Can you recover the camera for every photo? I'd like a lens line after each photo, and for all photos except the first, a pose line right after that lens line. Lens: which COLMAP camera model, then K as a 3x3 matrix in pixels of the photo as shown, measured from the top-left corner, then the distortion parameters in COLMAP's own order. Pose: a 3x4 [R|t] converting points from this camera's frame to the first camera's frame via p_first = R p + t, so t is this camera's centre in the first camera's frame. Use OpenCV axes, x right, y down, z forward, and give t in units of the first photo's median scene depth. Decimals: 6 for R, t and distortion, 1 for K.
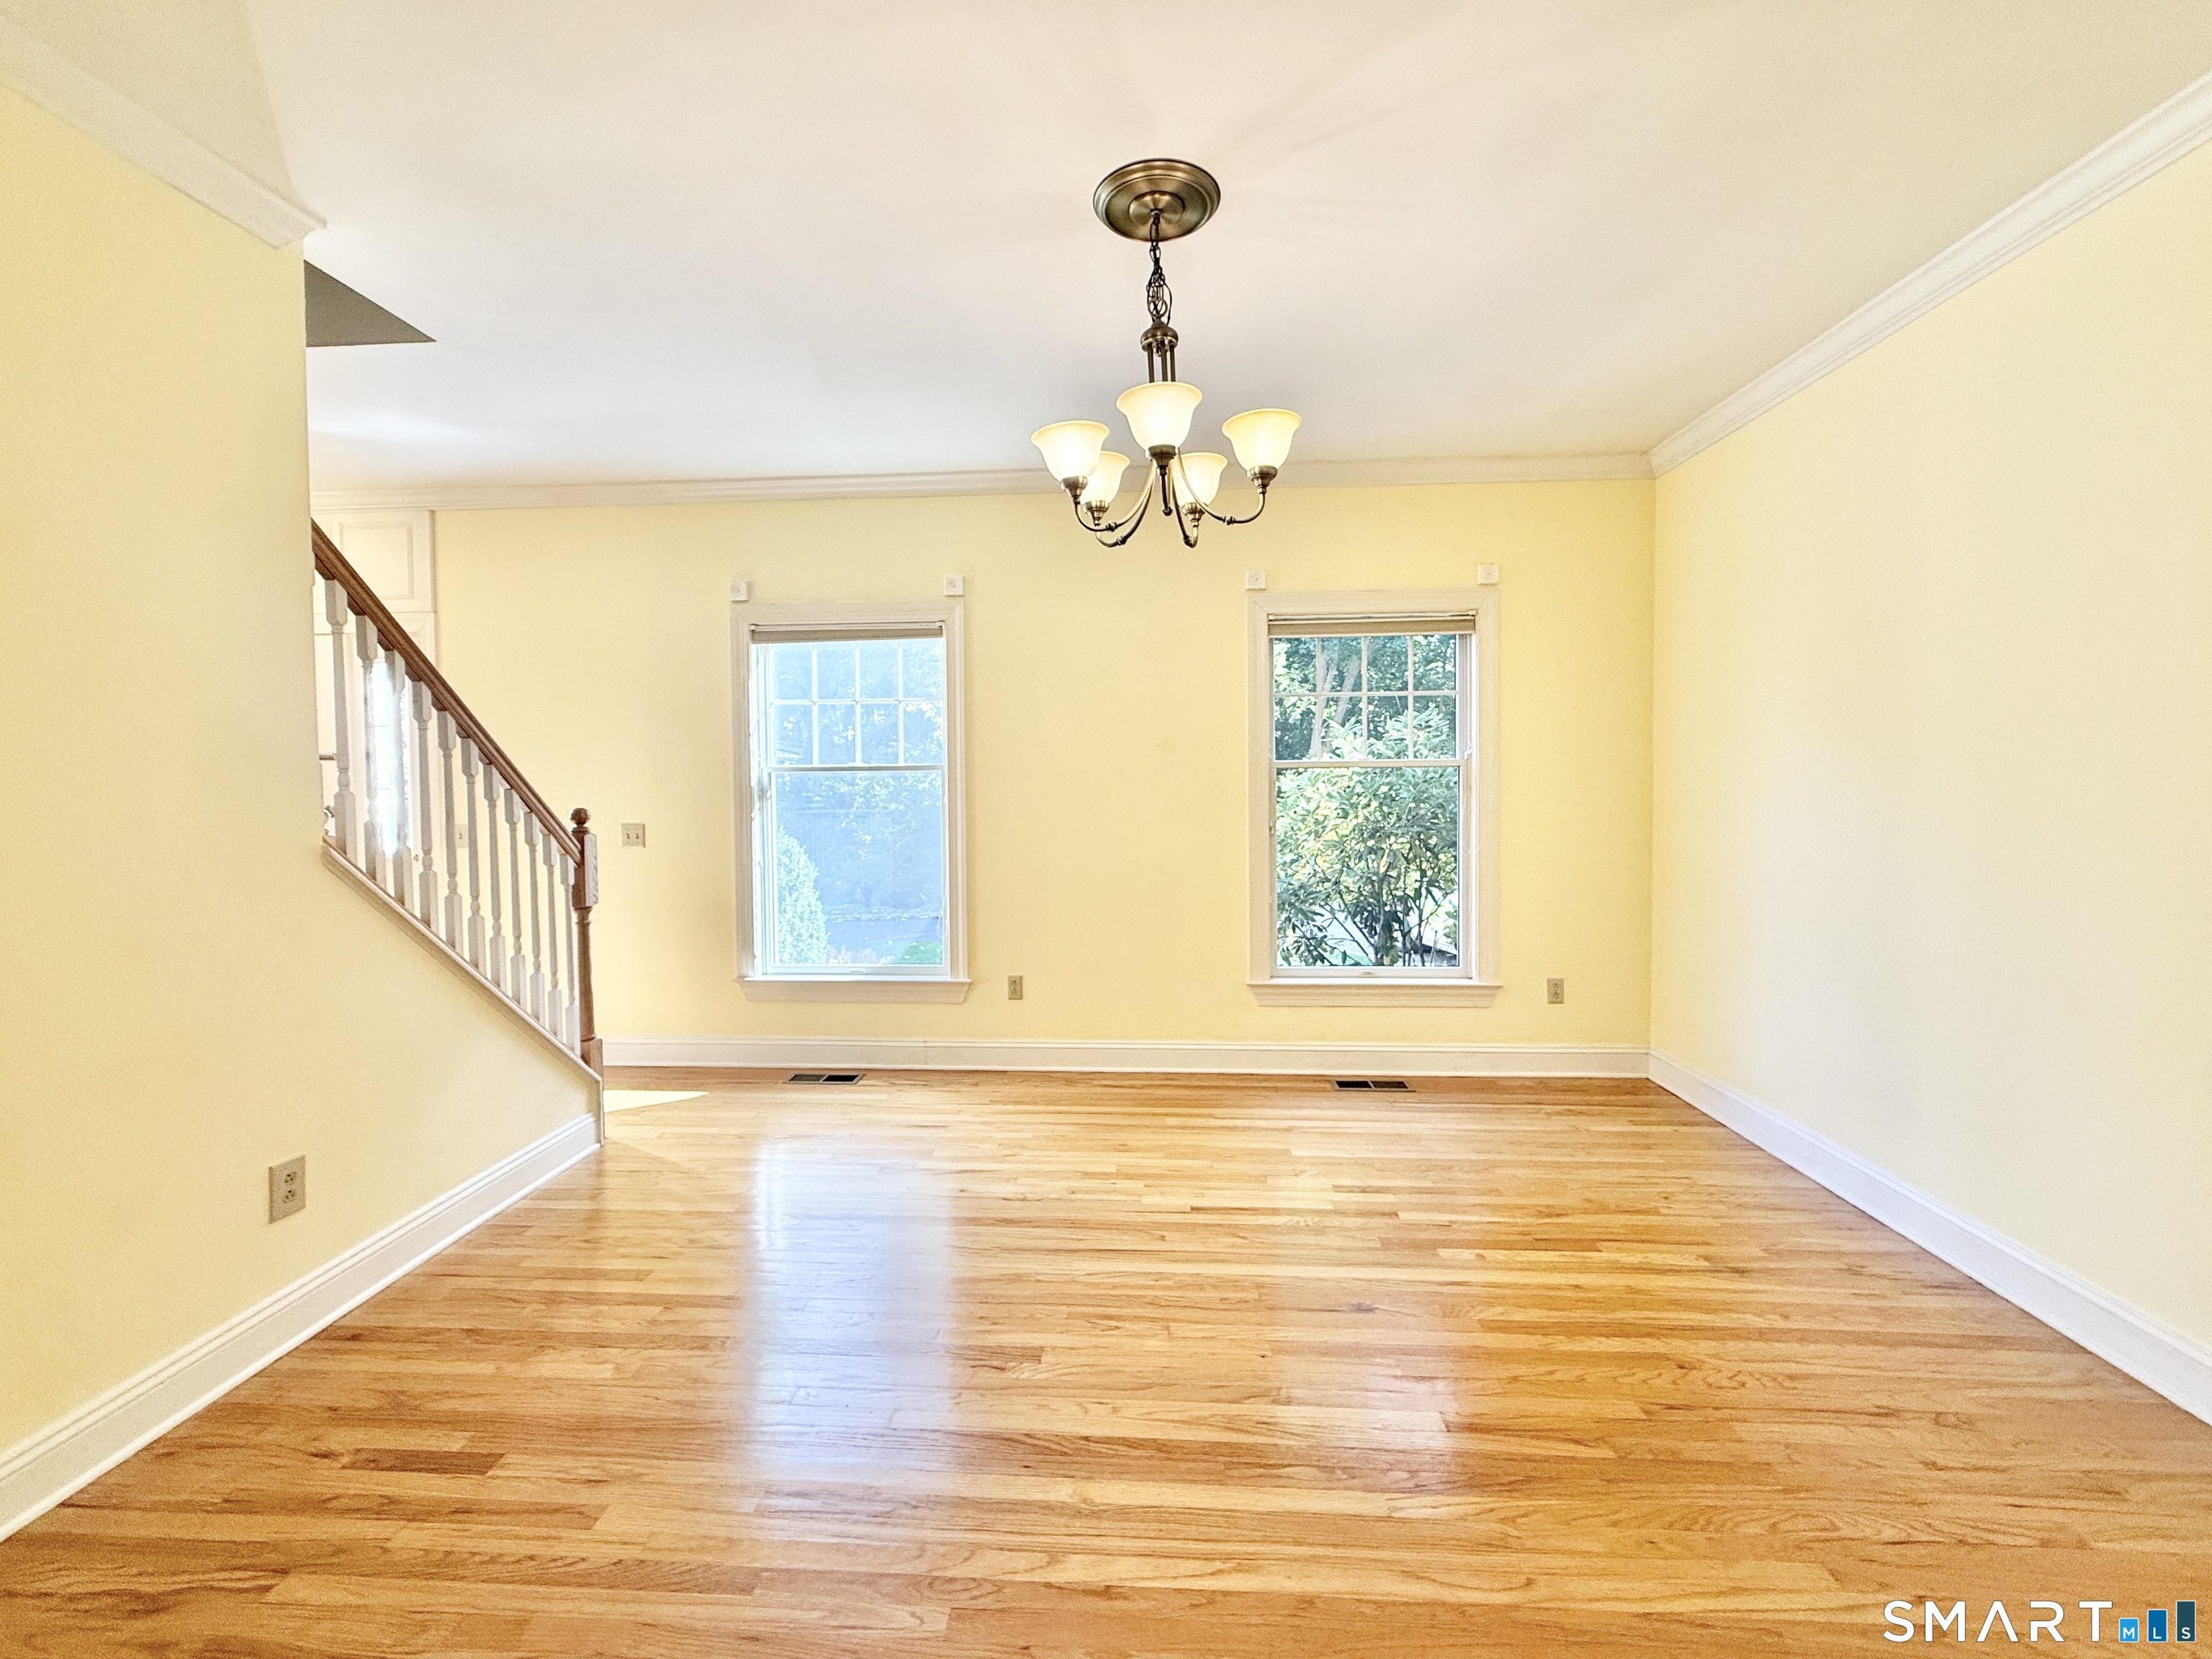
lens RADIAL K [[896.9, 0, 1099.9], [0, 896.9, 808.1], [0, 0, 1]] dist [-0.000454, -0.000005]
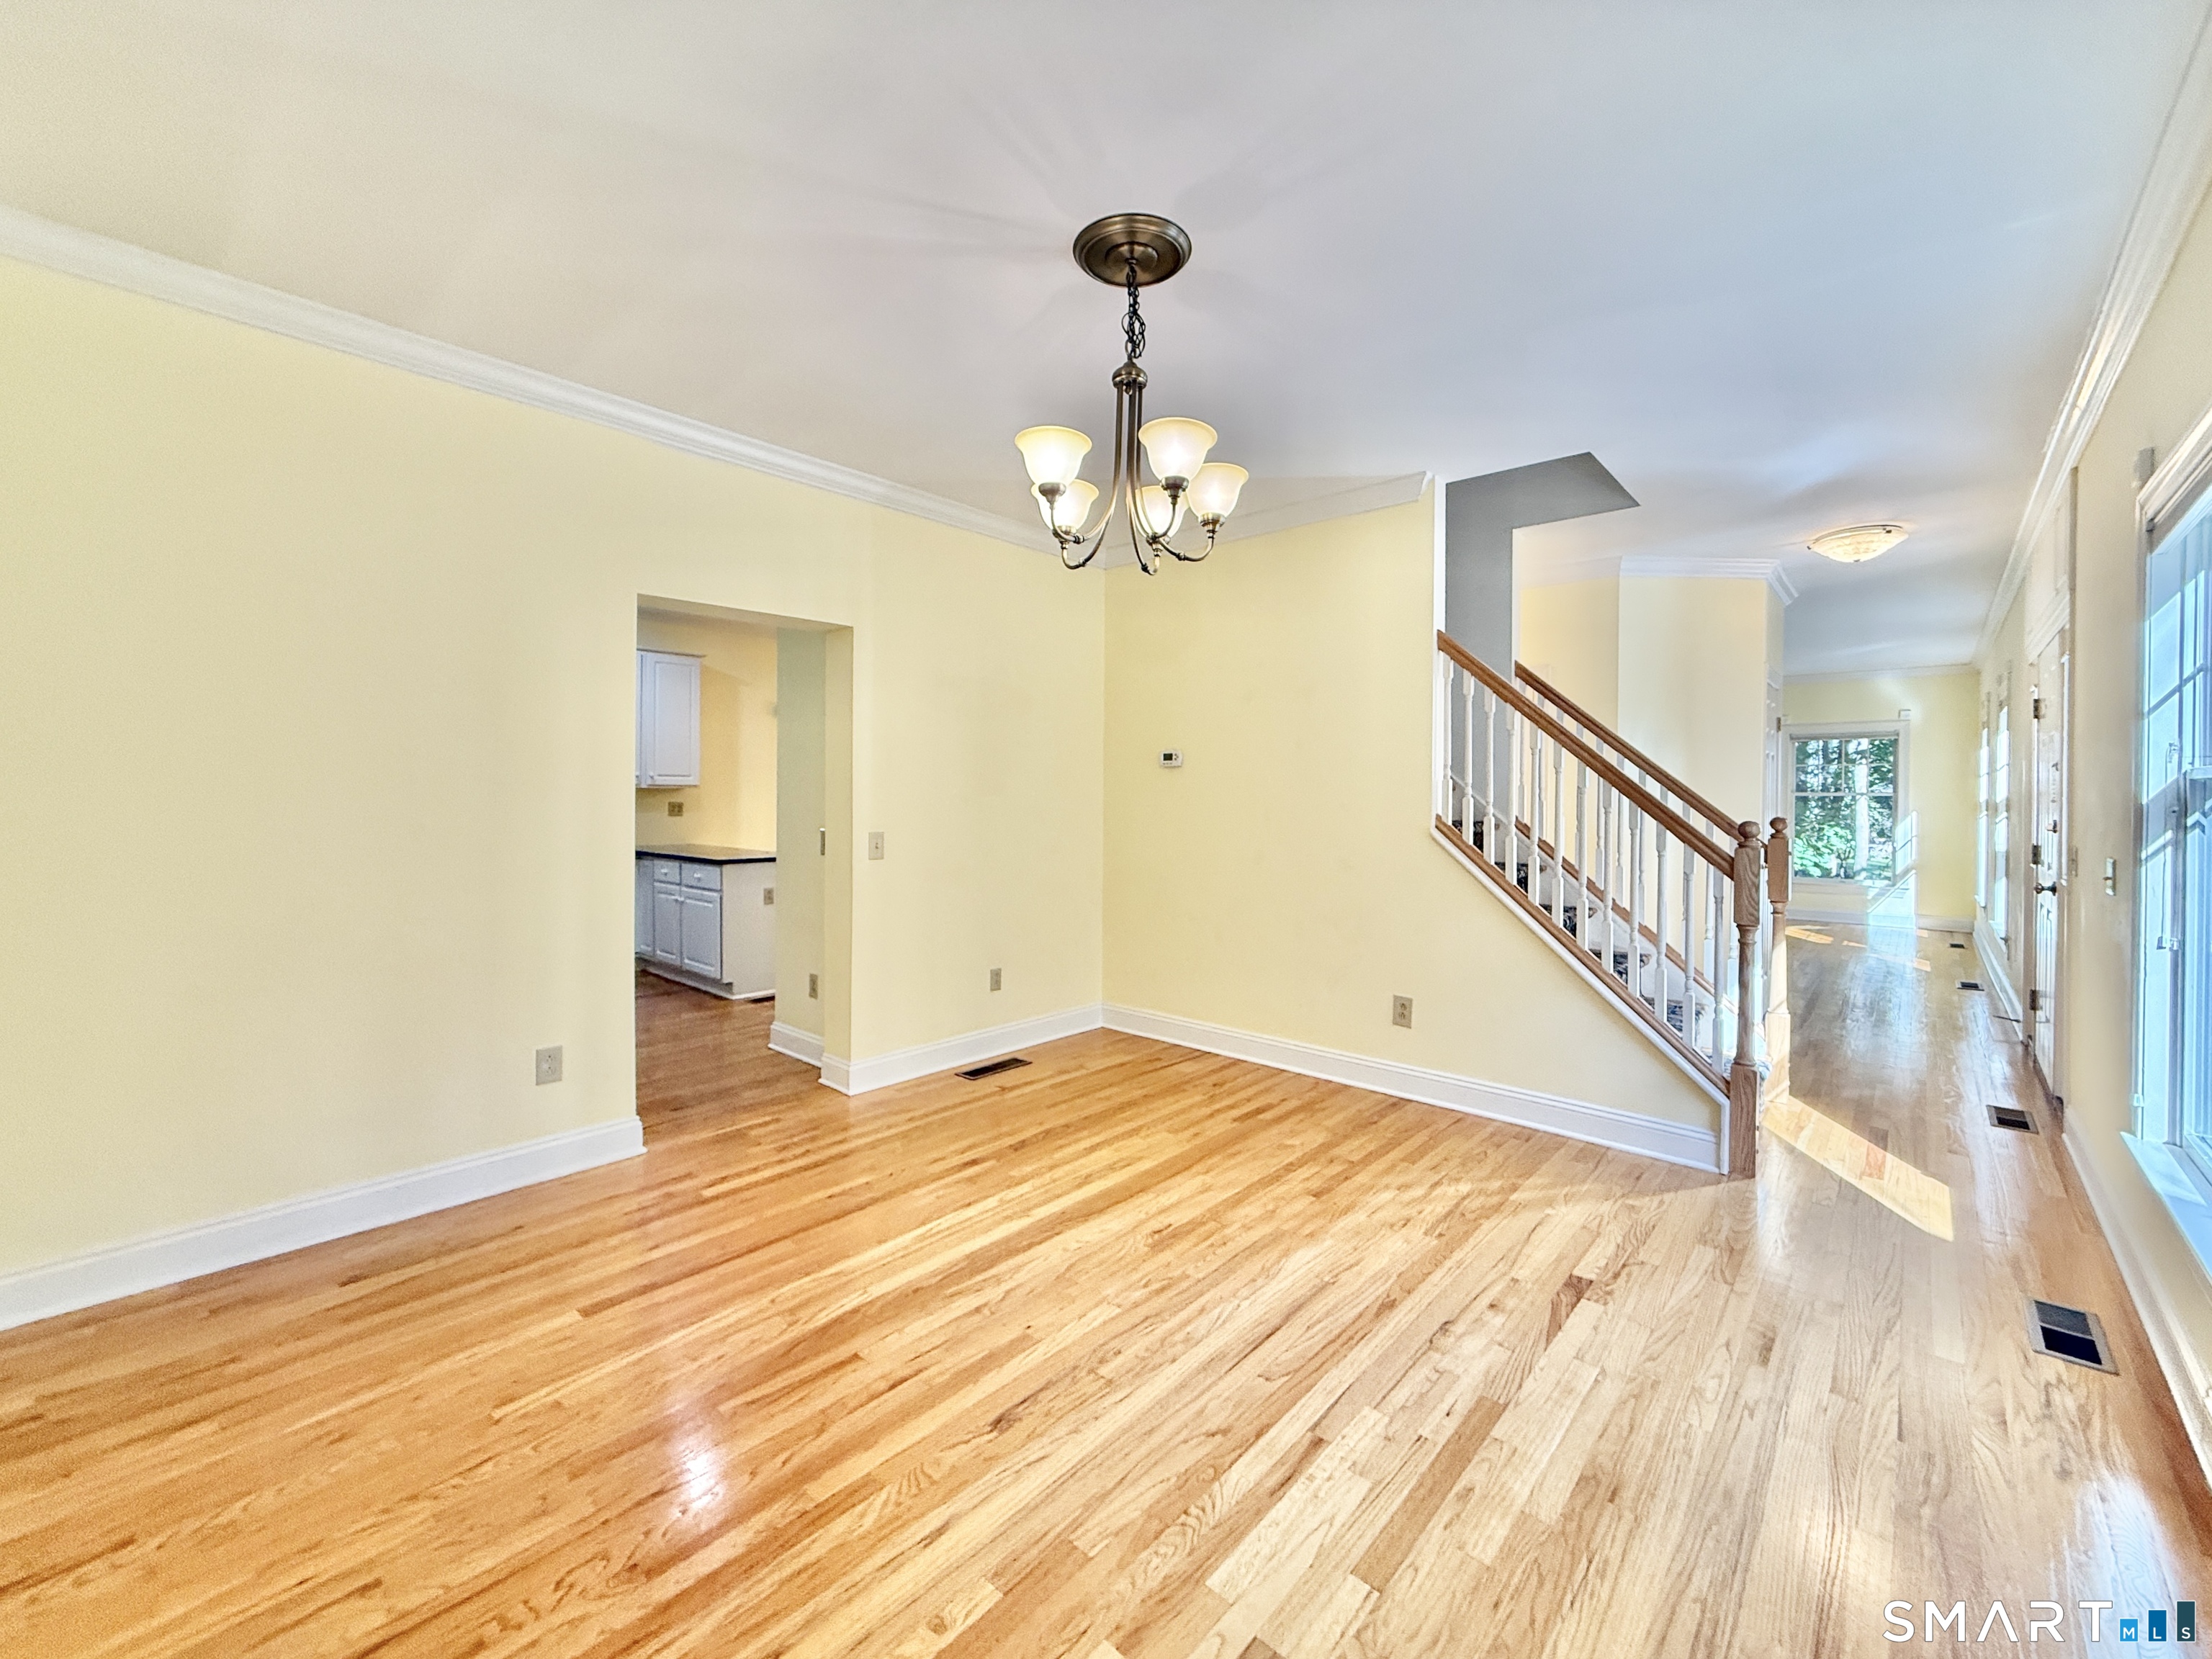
lens RADIAL K [[896.9, 0, 1112.6], [0, 896.9, 811.6], [0, 0, 1]] dist [-0.000454, -0.000005]
pose [[-0.603296, 0.018881, -0.797294, 0.906036], [-0.027647, 0.998624, 0.044569, -0.052432], [0.797038, 0.048932, -0.601944, 1.588675]]
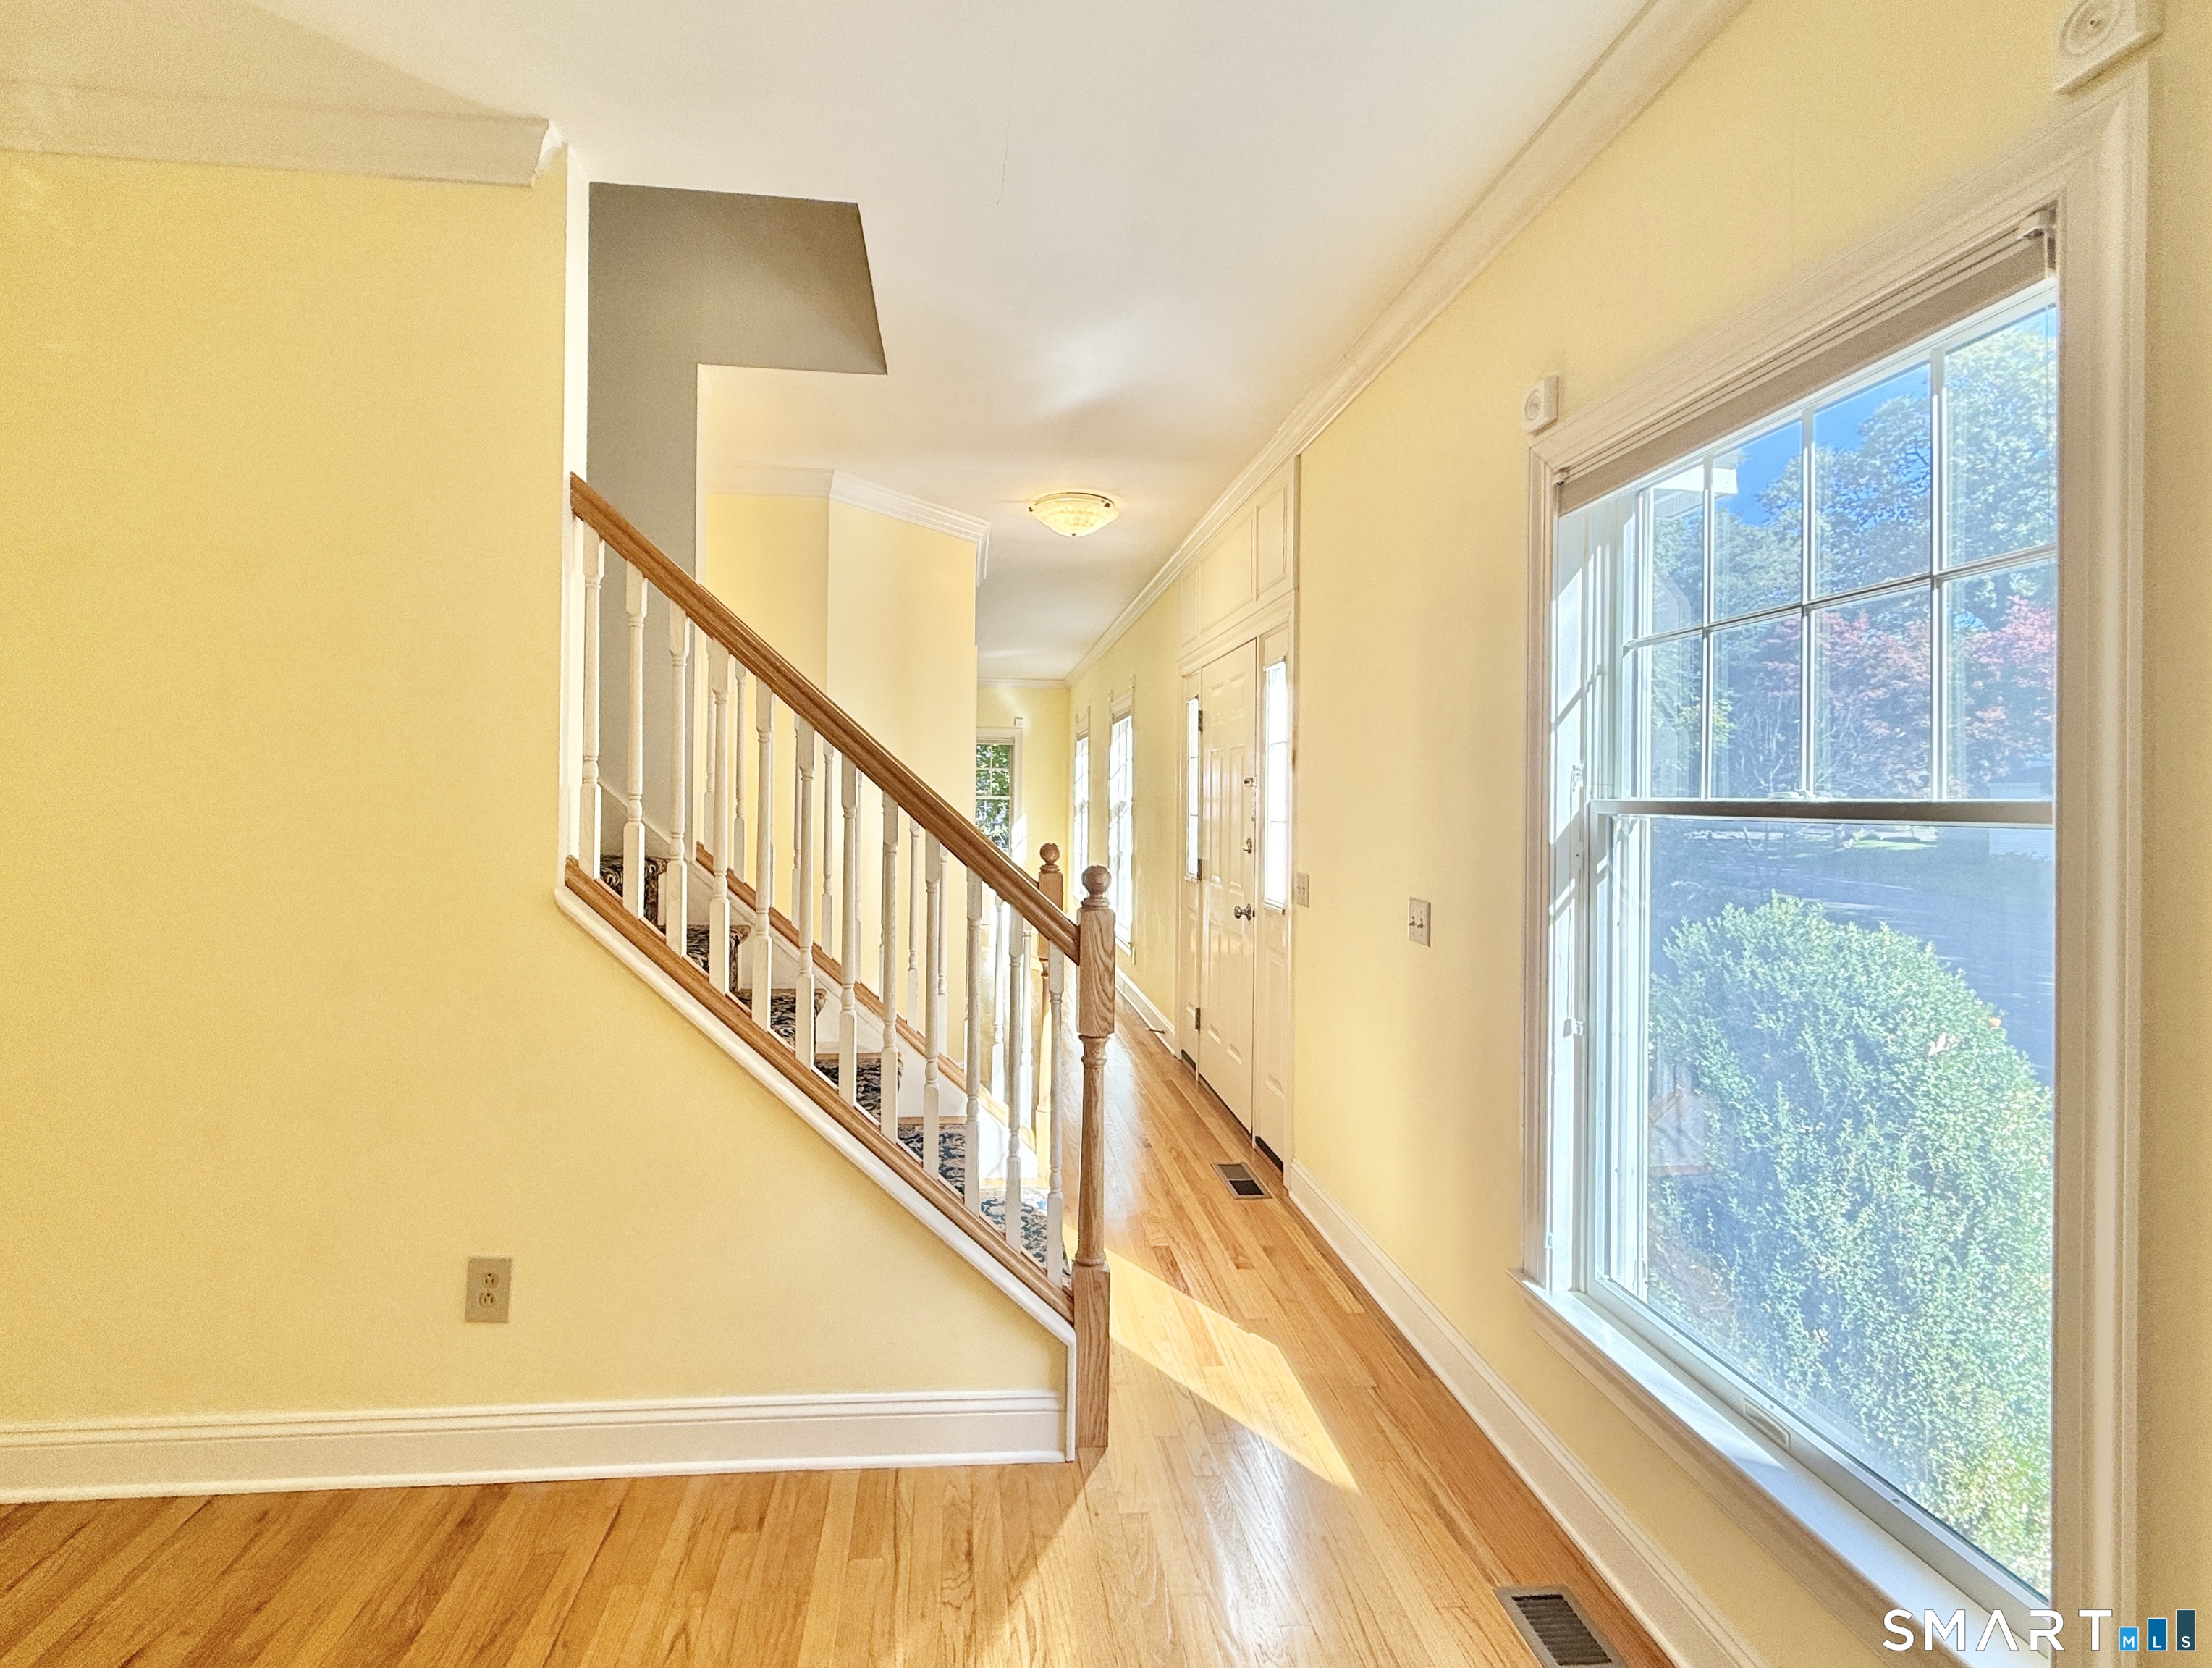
lens RADIAL K [[987.8, 0, 1035.6], [0, 987.8, 799.4], [0, 0, 1]] dist [0.000213, -0.000240]
pose [[0.157793, 0.011300, -0.987408, 0.089761], [-0.052697, 0.998606, 0.003007, -0.066767], [0.986065, 0.051559, 0.158169, 1.314615]]
